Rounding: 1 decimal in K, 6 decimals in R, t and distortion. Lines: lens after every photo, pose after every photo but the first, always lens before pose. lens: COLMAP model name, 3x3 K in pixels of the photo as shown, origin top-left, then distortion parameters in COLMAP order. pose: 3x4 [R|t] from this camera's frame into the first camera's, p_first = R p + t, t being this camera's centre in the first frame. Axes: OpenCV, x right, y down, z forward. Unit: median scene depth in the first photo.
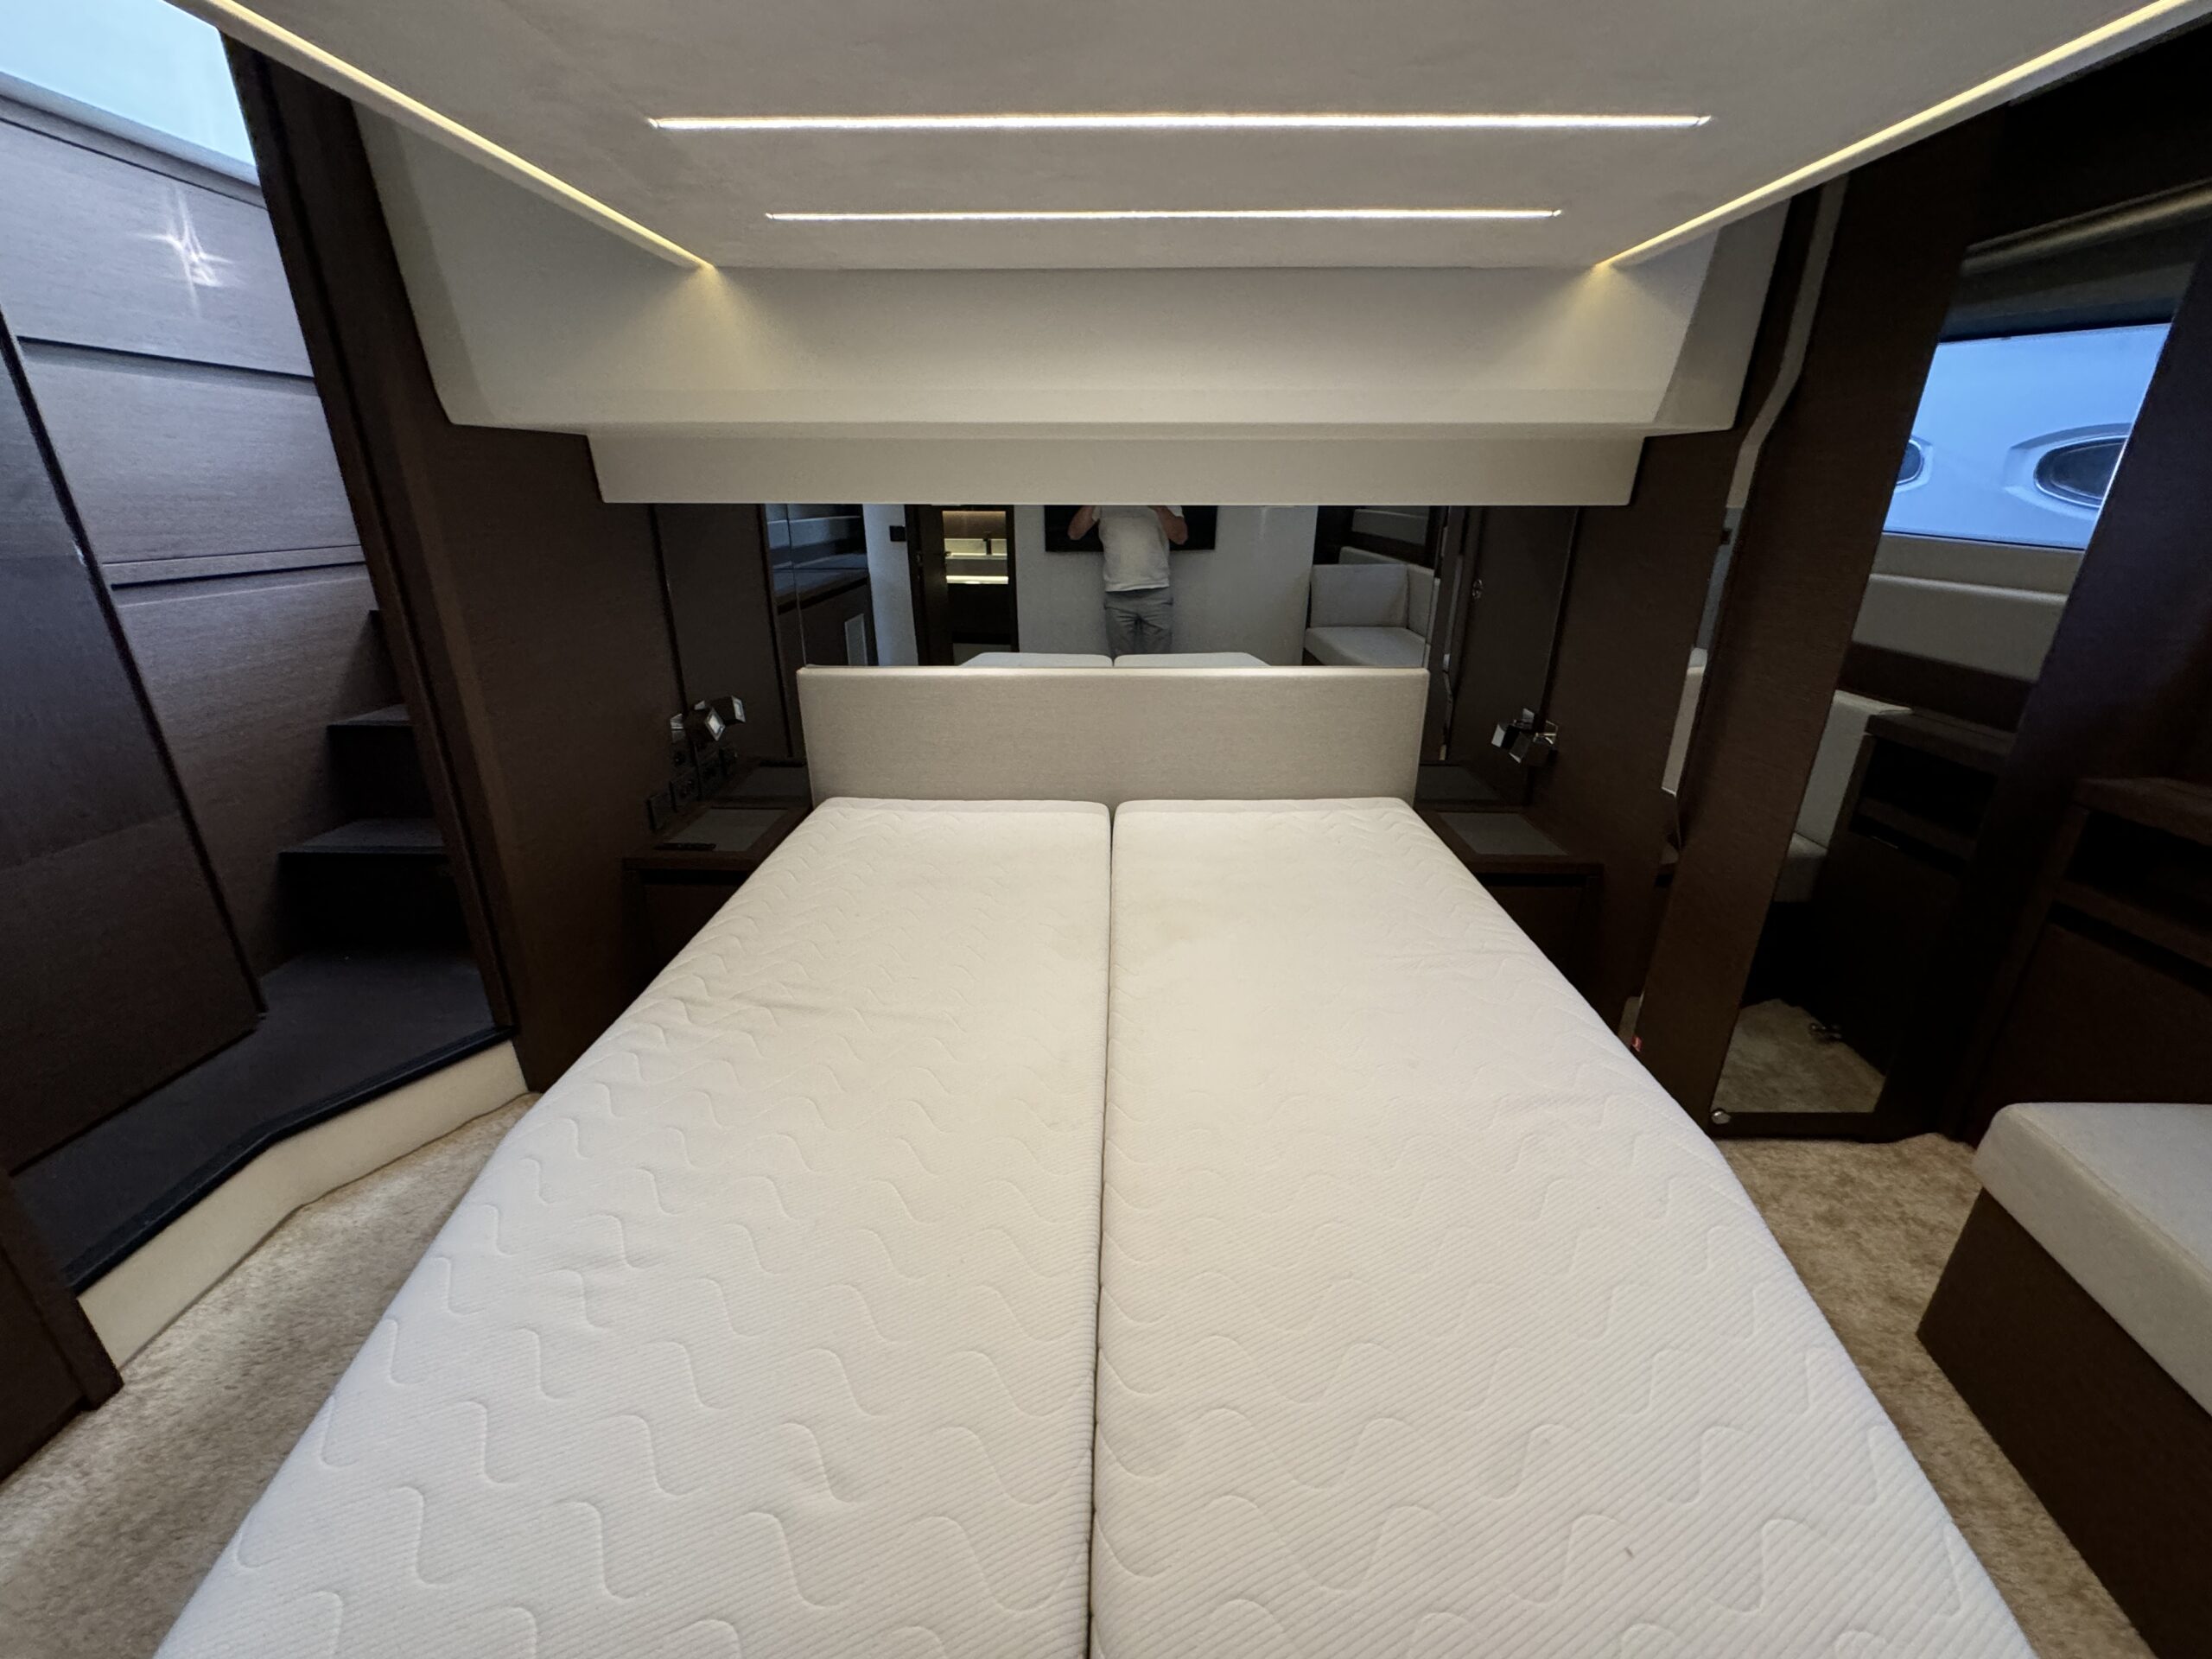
lens RADIAL K [[890.7, 0, 1100.4], [0, 890.7, 823.6], [0, 0, 1]] dist [-0.001100, -0.000390]
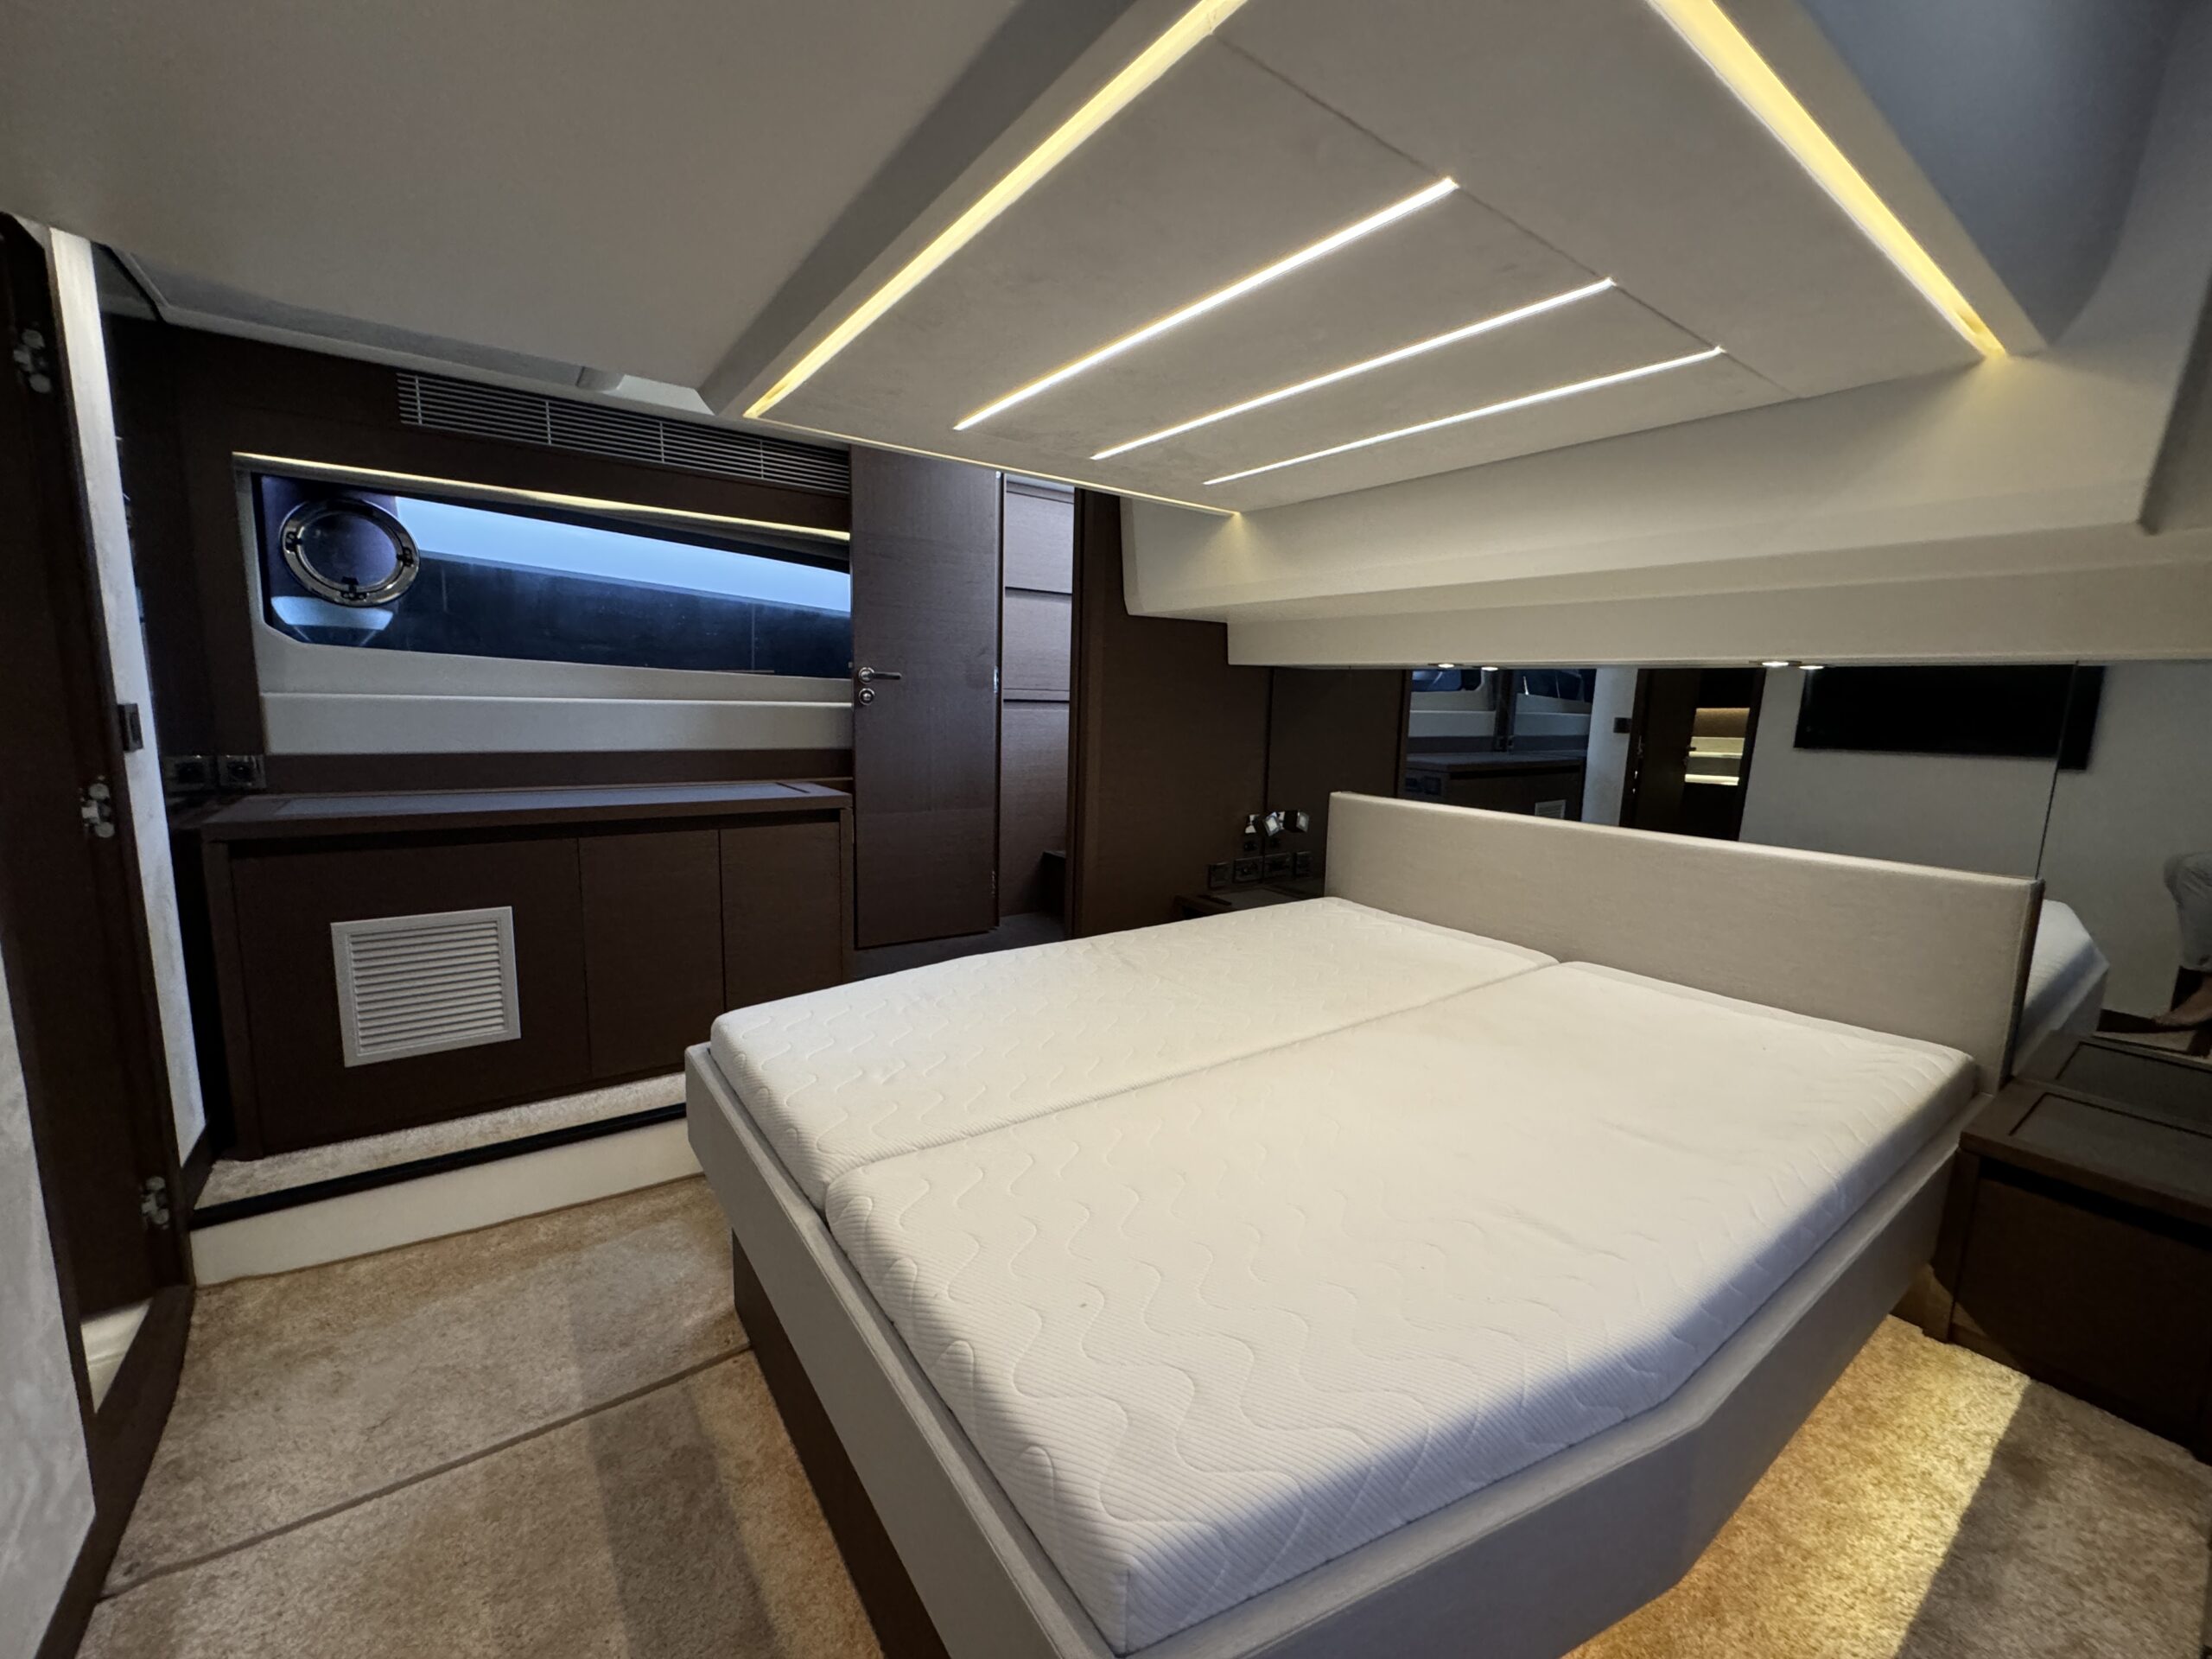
lens RADIAL K [[885.2, 0, 1105.0], [0, 885.2, 822.4], [0, 0, 1]] dist [-0.003333, 0.000422]
pose [[0.601299, 0.133271, -0.787832, 0.548279], [-0.308083, 0.948422, -0.074702, 0.075117], [0.737241, 0.287635, 0.611344, -0.003206]]
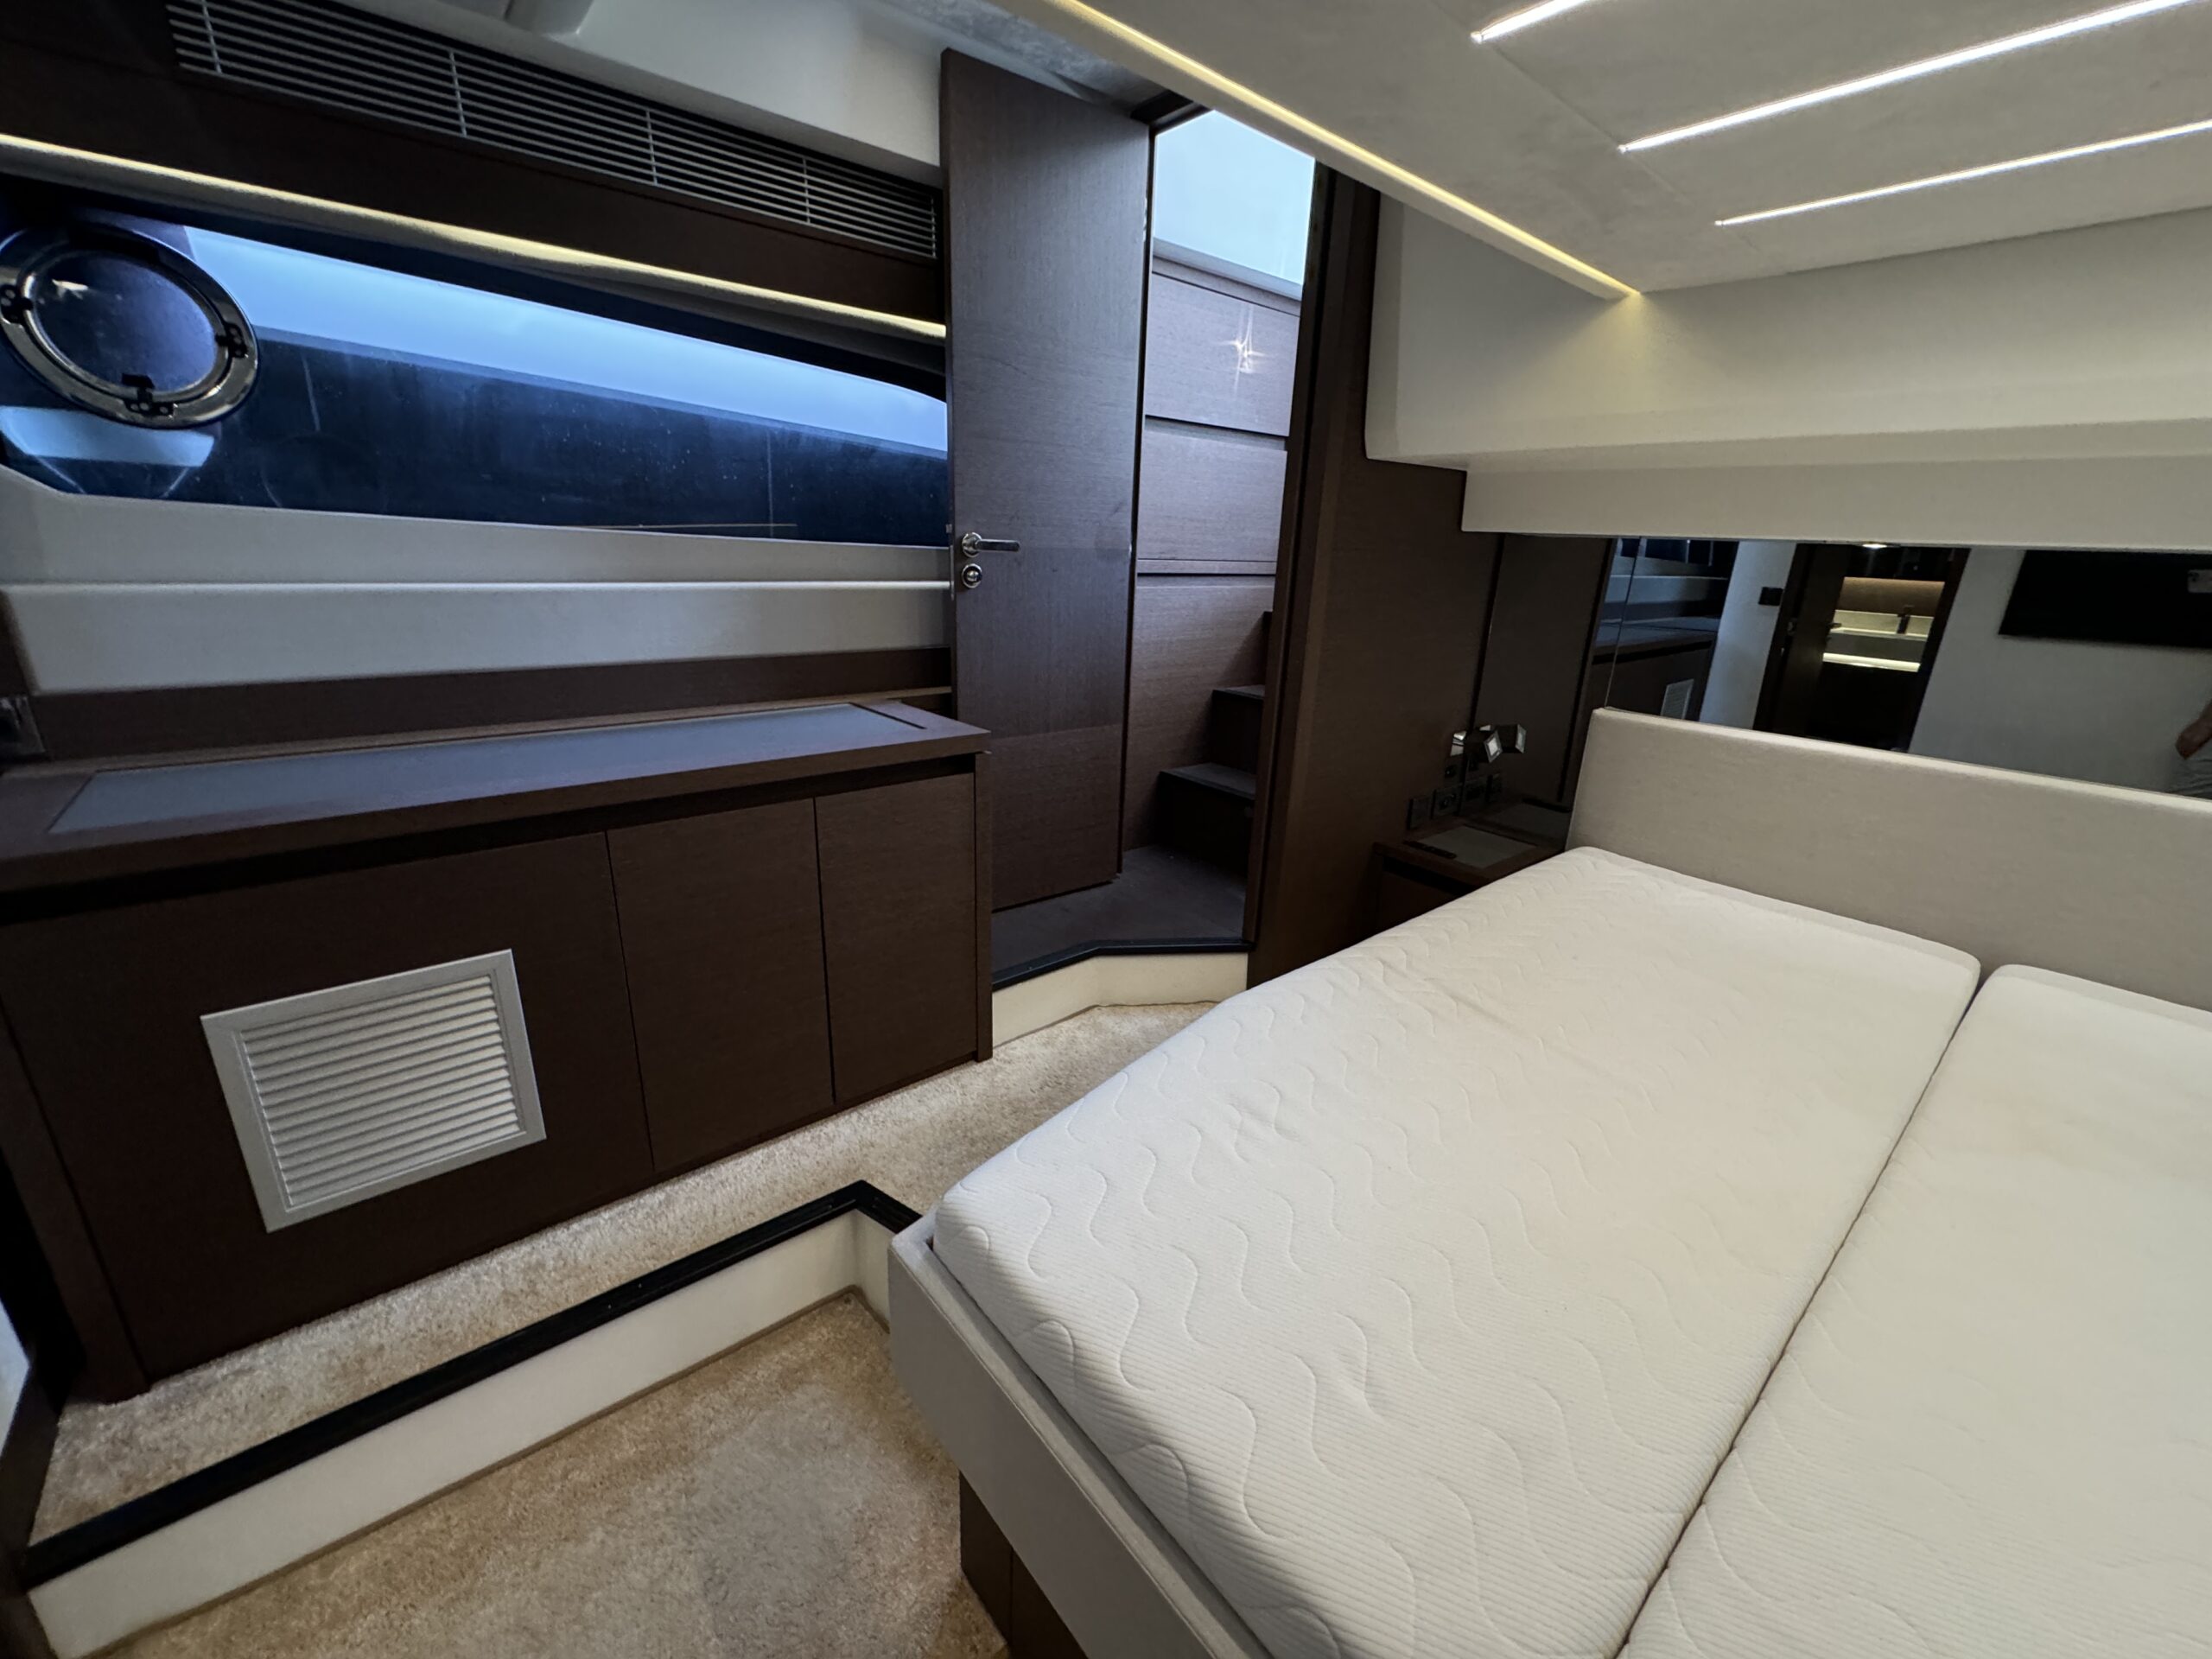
lens RADIAL K [[885.2, 0, 1105.0], [0, 885.2, 822.4], [0, 0, 1]] dist [-0.003333, 0.000422]
pose [[0.658060, 0.255015, -0.708466, 0.024134], [-0.298917, 0.952060, 0.065049, 0.048780], [0.691090, 0.168967, 0.702741, -0.022282]]
